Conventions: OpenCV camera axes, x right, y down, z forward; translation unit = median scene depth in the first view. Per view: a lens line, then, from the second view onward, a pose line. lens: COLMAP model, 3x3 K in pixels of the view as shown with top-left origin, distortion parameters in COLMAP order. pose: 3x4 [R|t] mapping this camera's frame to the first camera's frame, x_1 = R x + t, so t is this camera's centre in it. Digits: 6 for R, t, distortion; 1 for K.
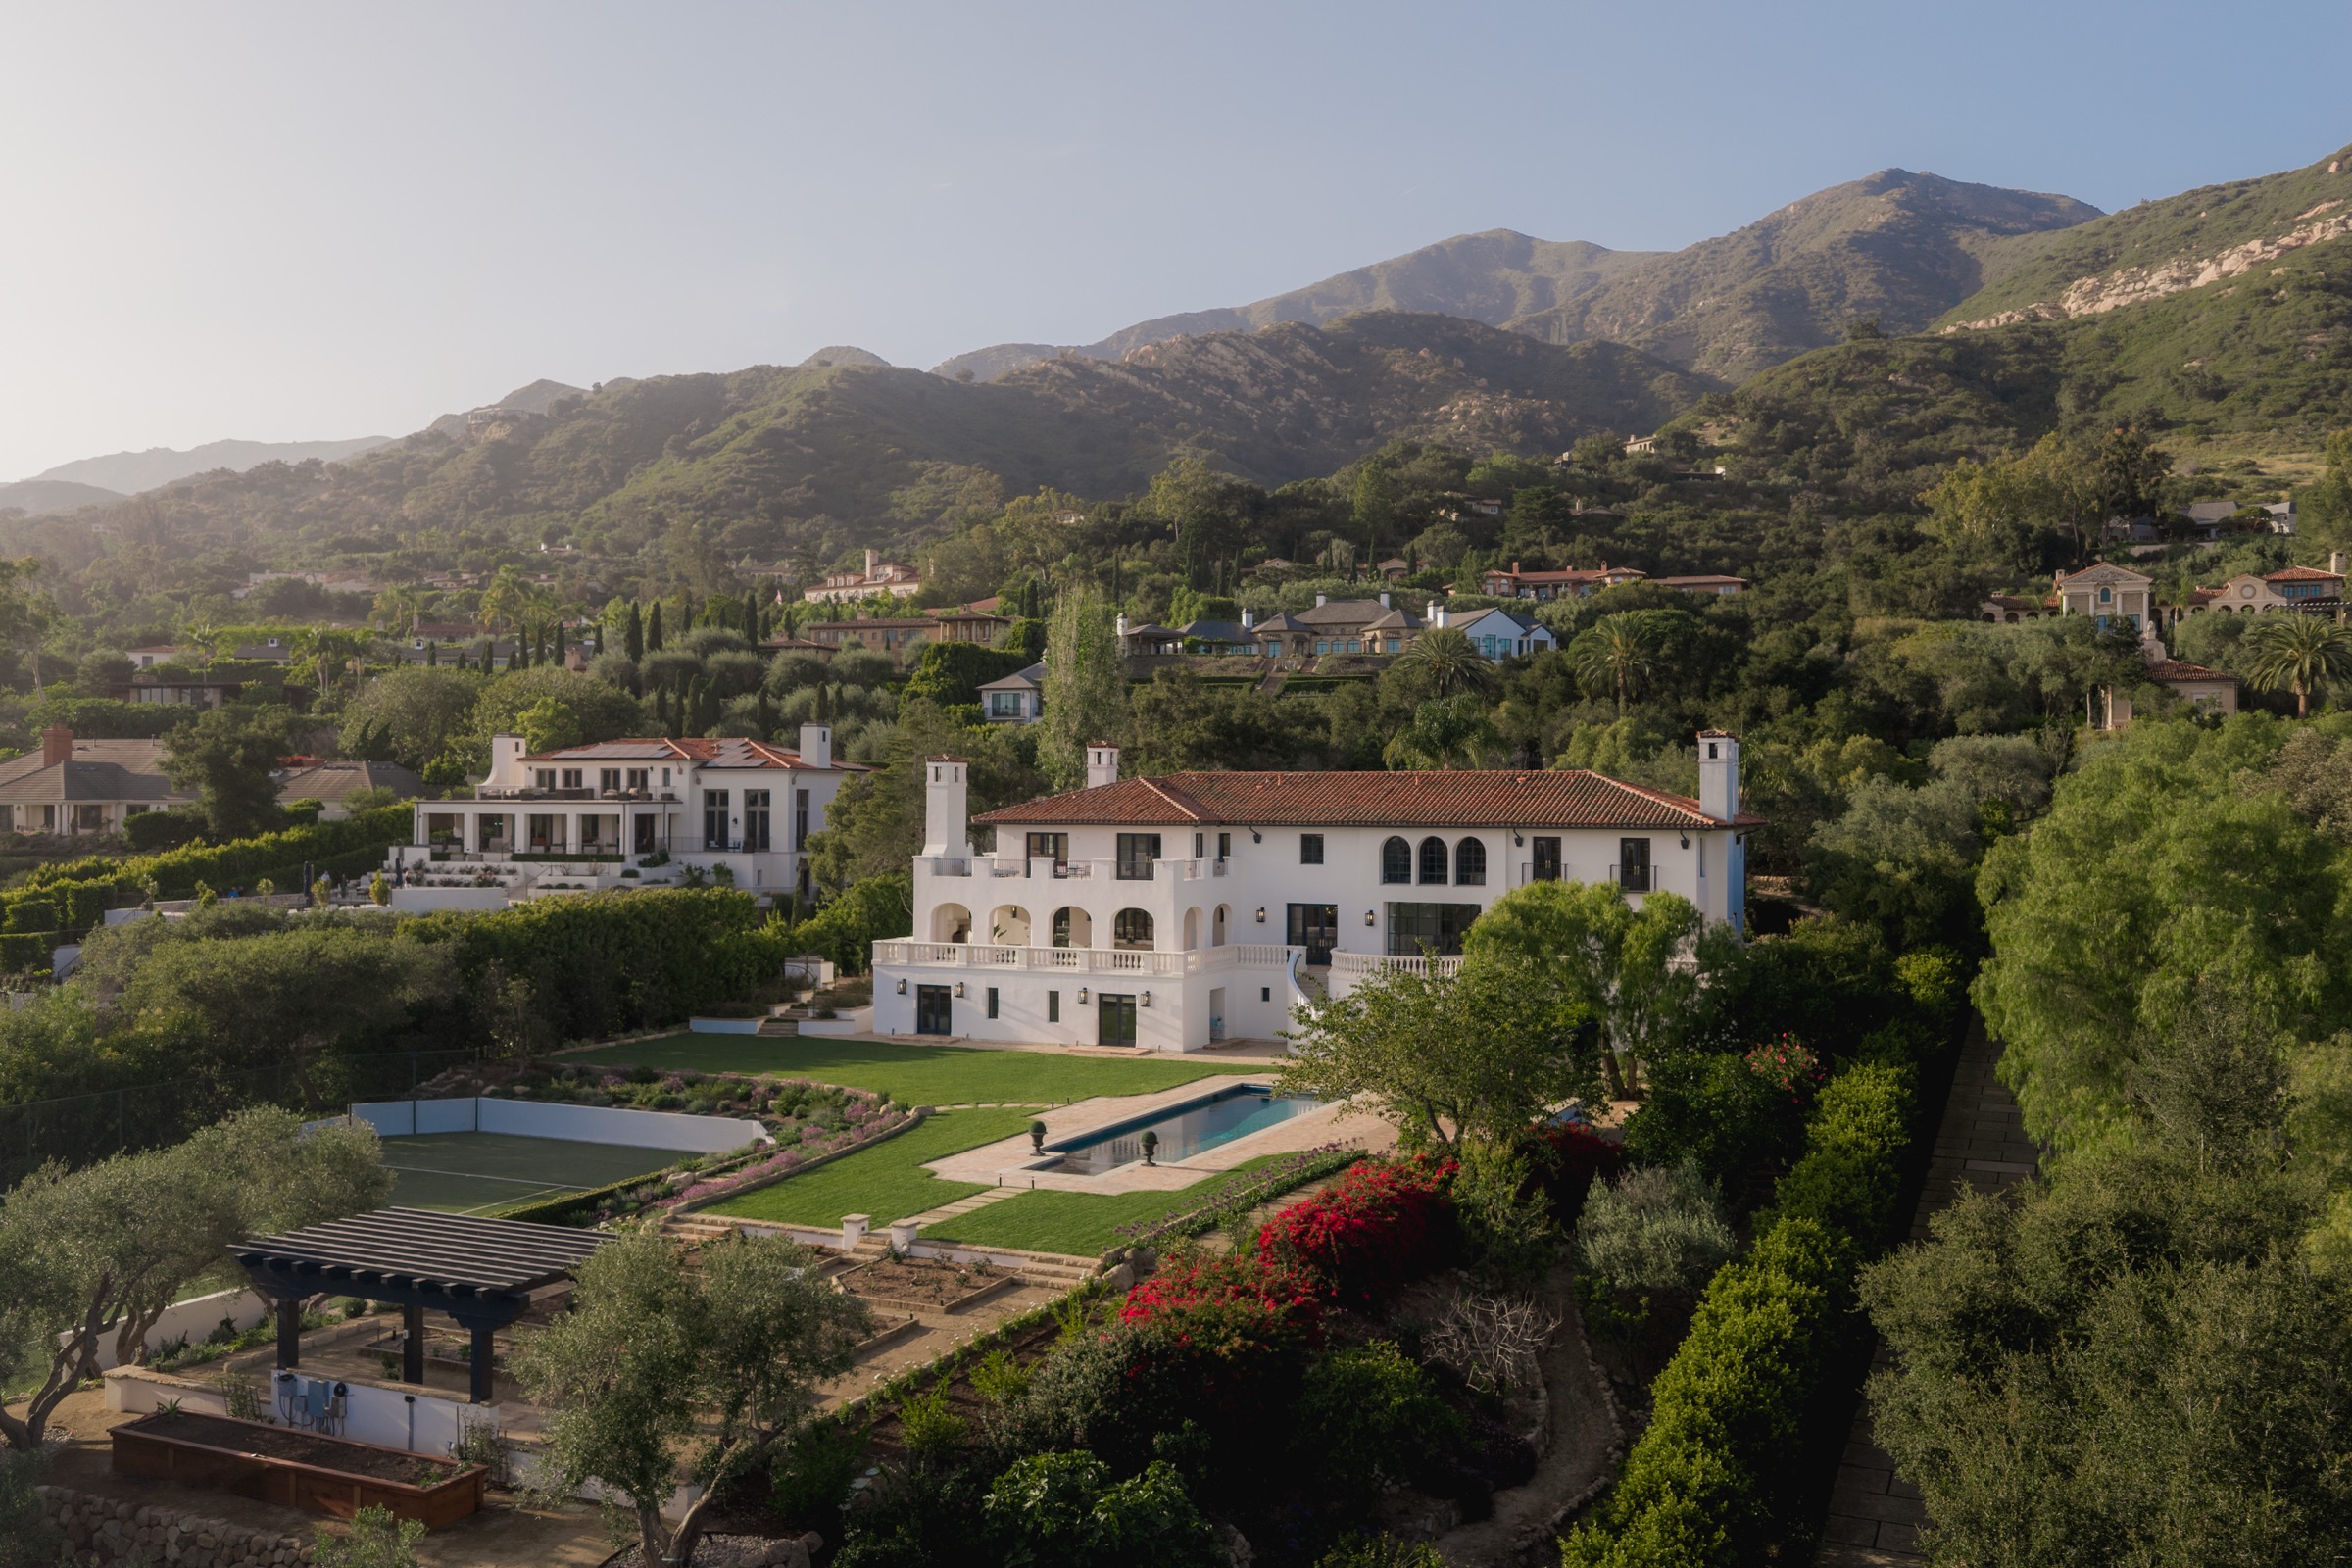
lens RADIAL K [[1958.0, 0, 1193.0], [0, 1958.0, 781.3], [0, 0, 1]] dist [0.029229, -0.069420]
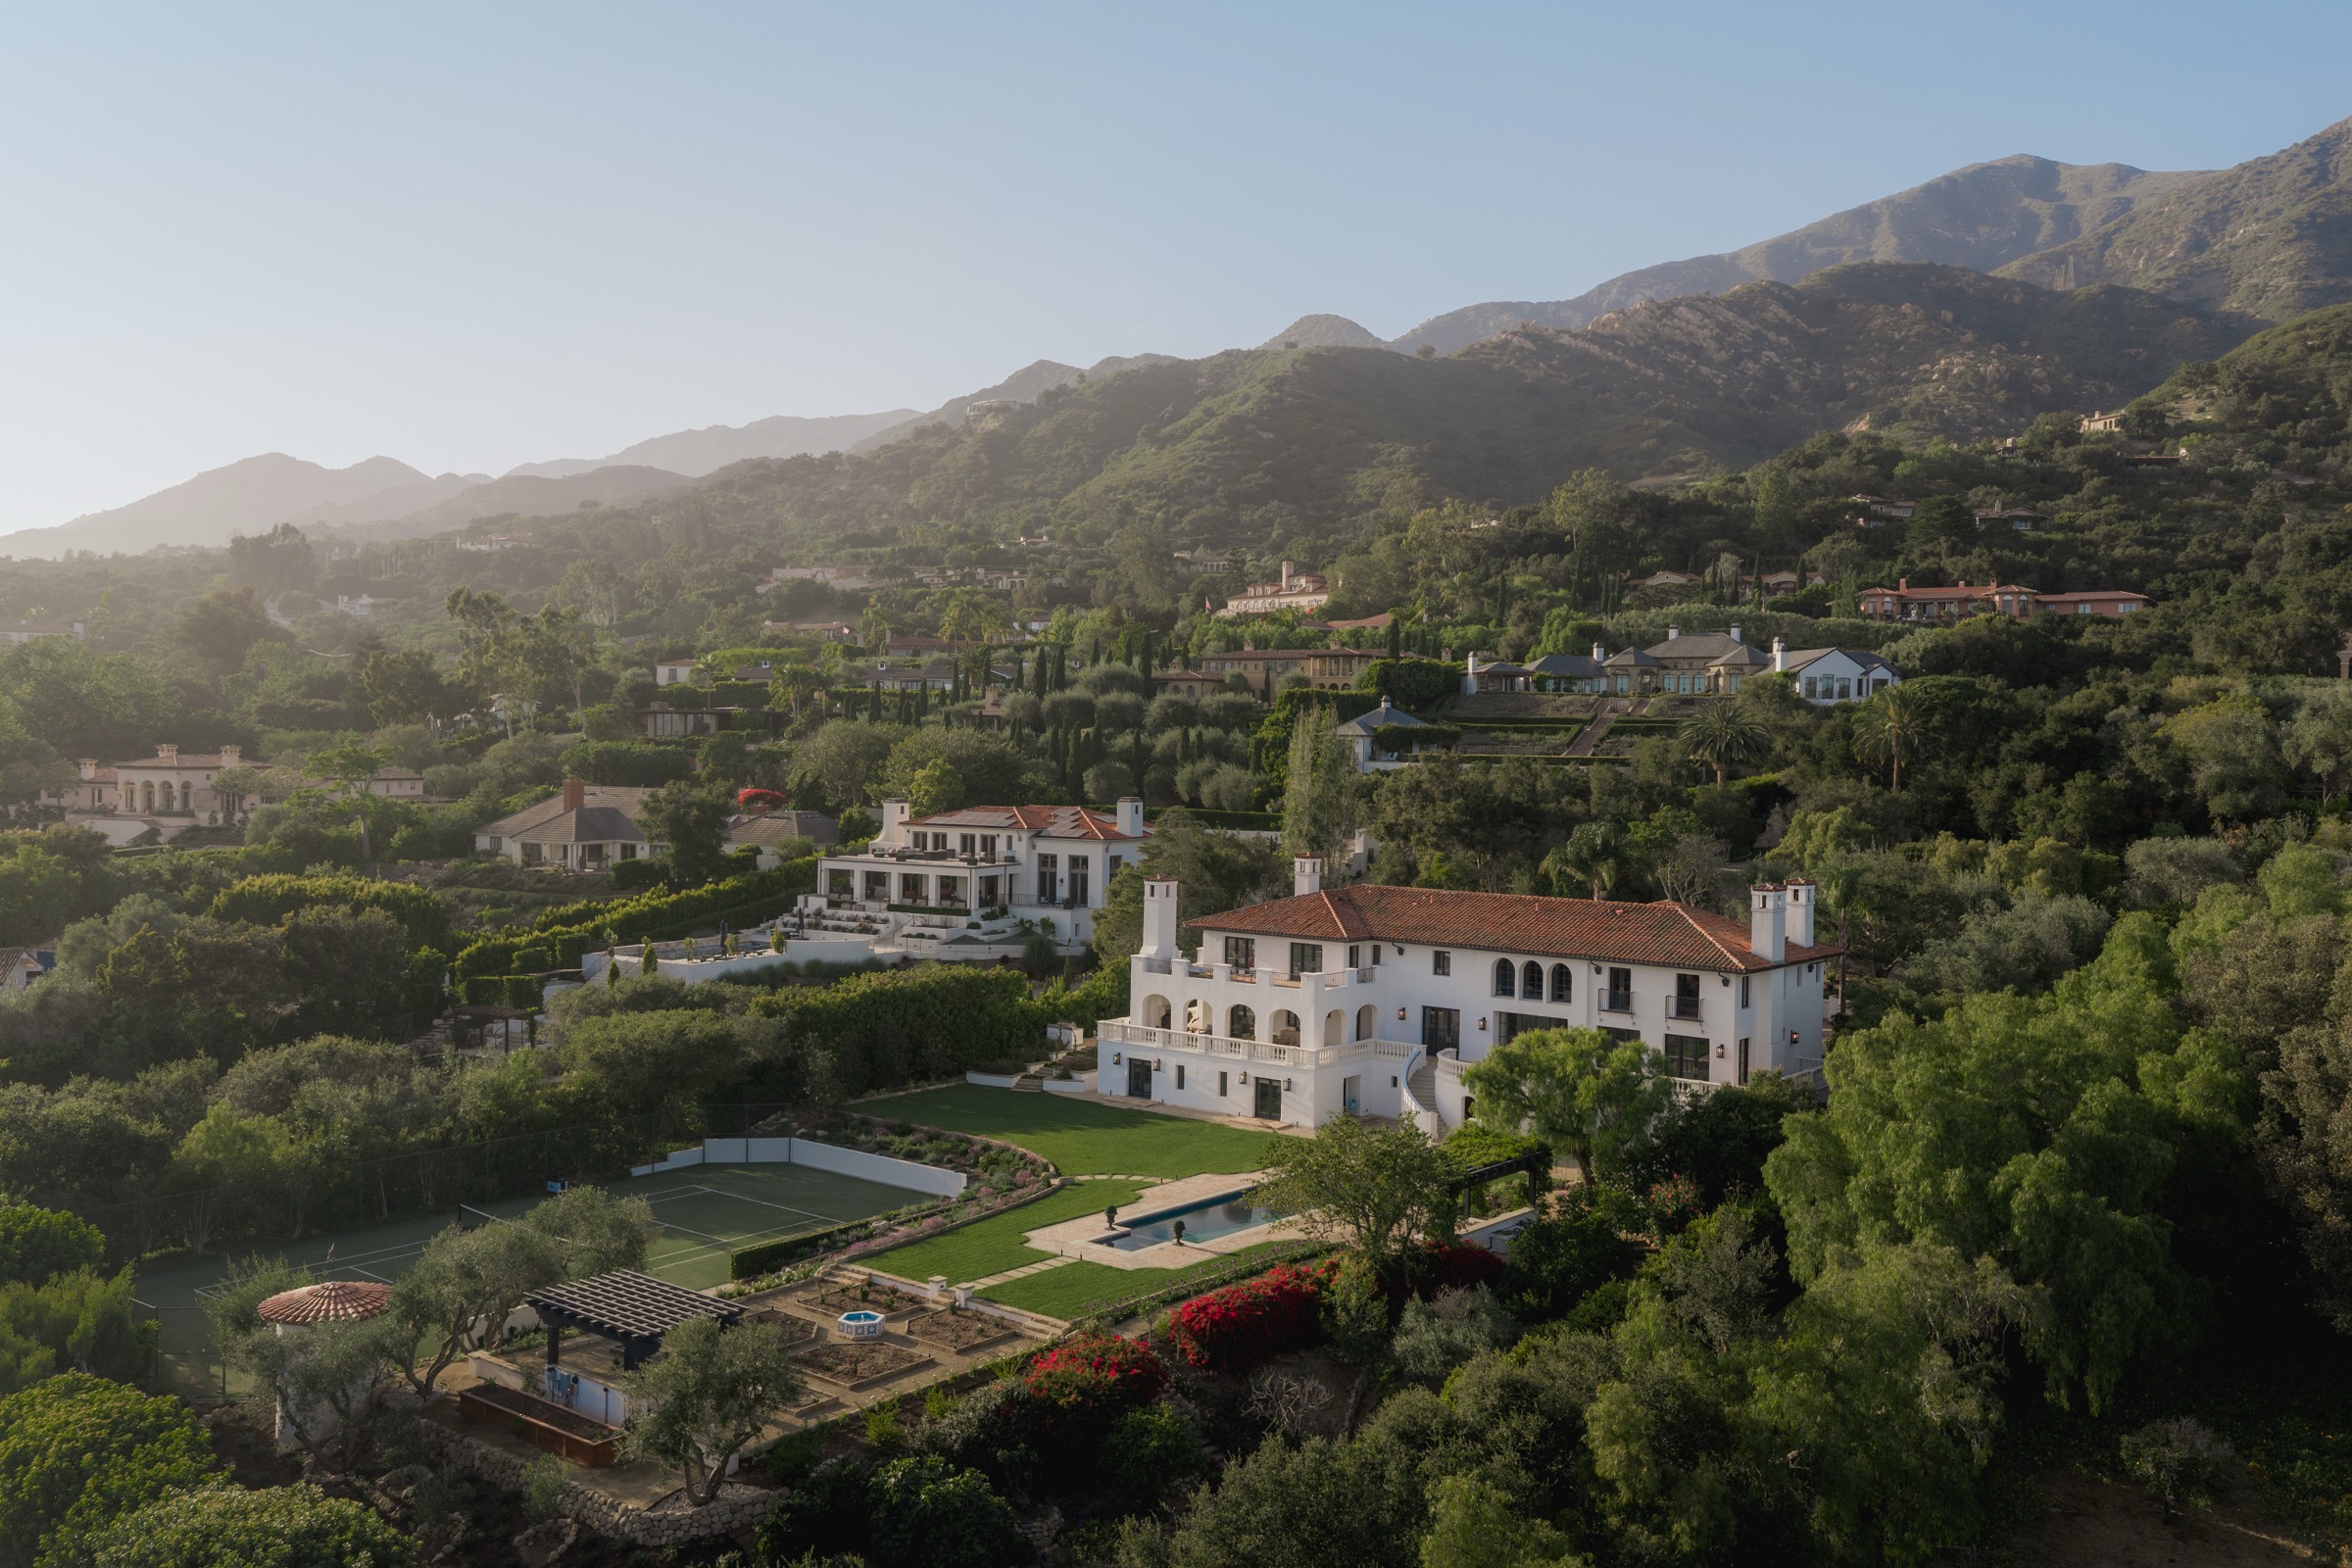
lens RADIAL K [[1944.9, 0, 1197.6], [0, 1944.9, 790.3], [0, 0, 1]] dist [0.015245, -0.038692]
pose [[0.970117, 0.018972, -0.241895, 0.082196], [-0.011500, 0.999413, 0.032264, -0.044718], [0.242365, -0.028518, 0.969766, -0.087718]]
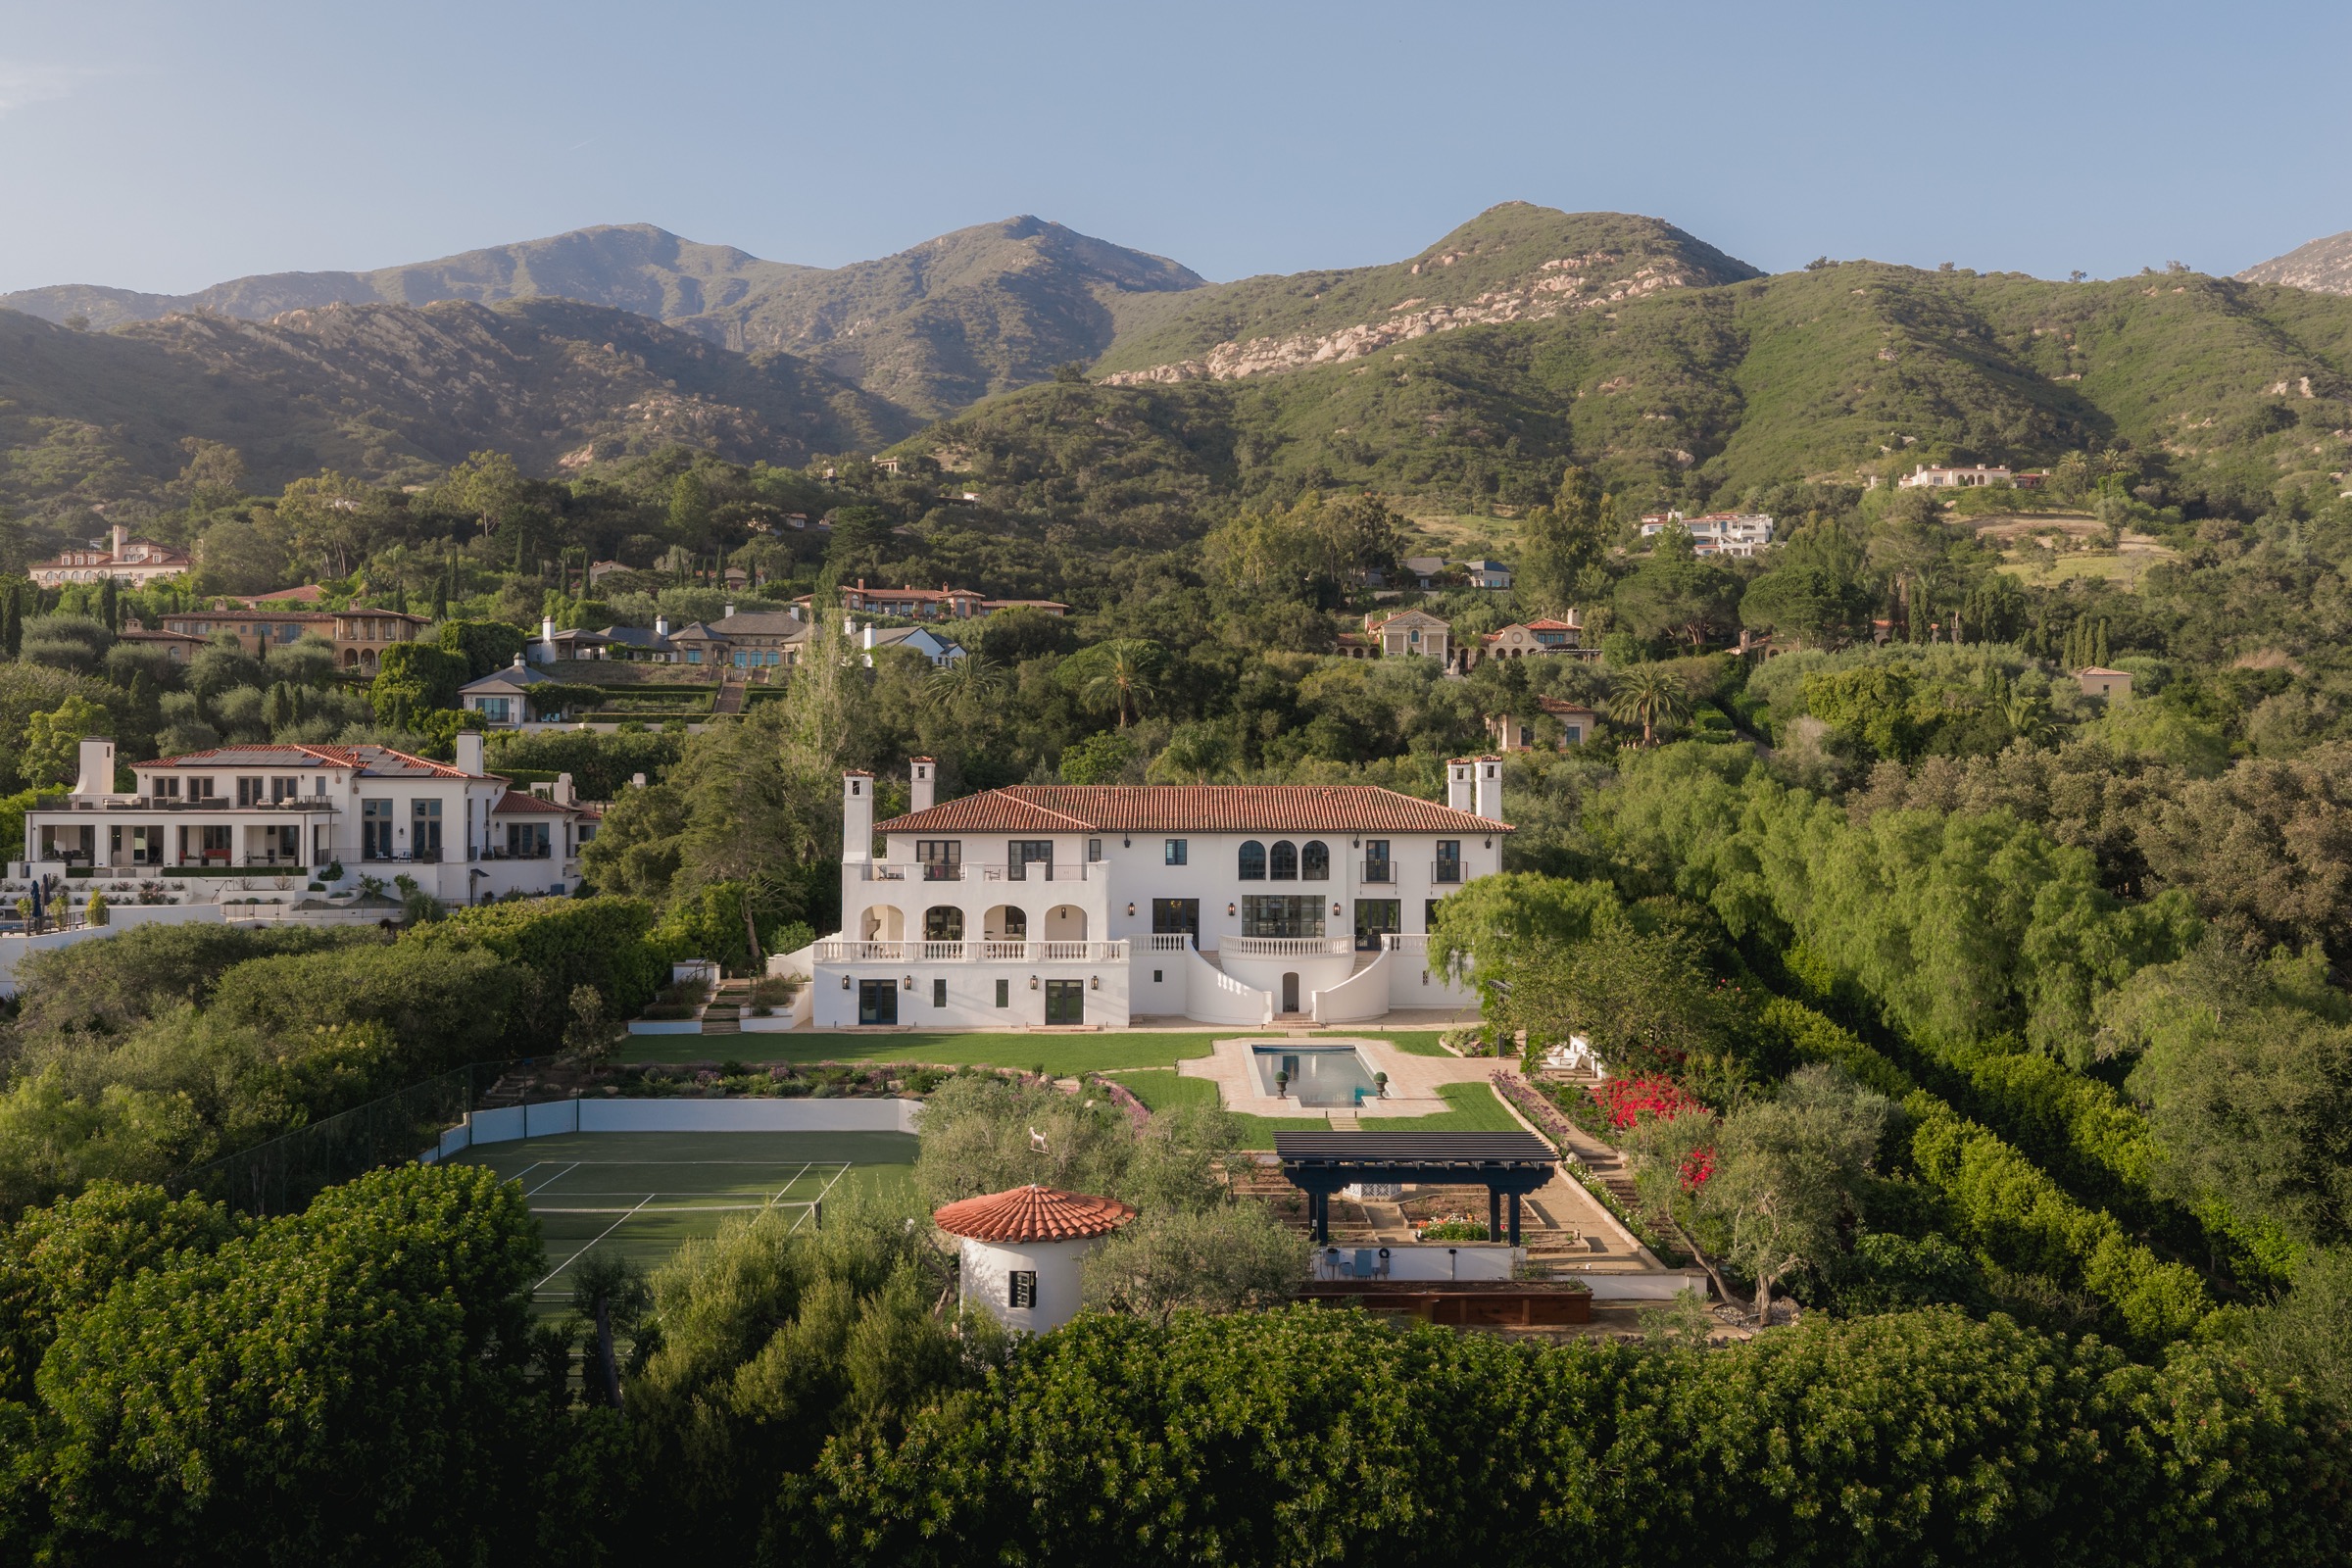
lens RADIAL K [[1944.9, 0, 1197.6], [0, 1944.9, 790.3], [0, 0, 1]] dist [0.015245, -0.038692]
pose [[0.902788, 0.002431, 0.430080, -0.172374], [-0.003625, 0.999992, 0.001957, -0.002013], [-0.430071, -0.003326, 0.902789, -0.024658]]
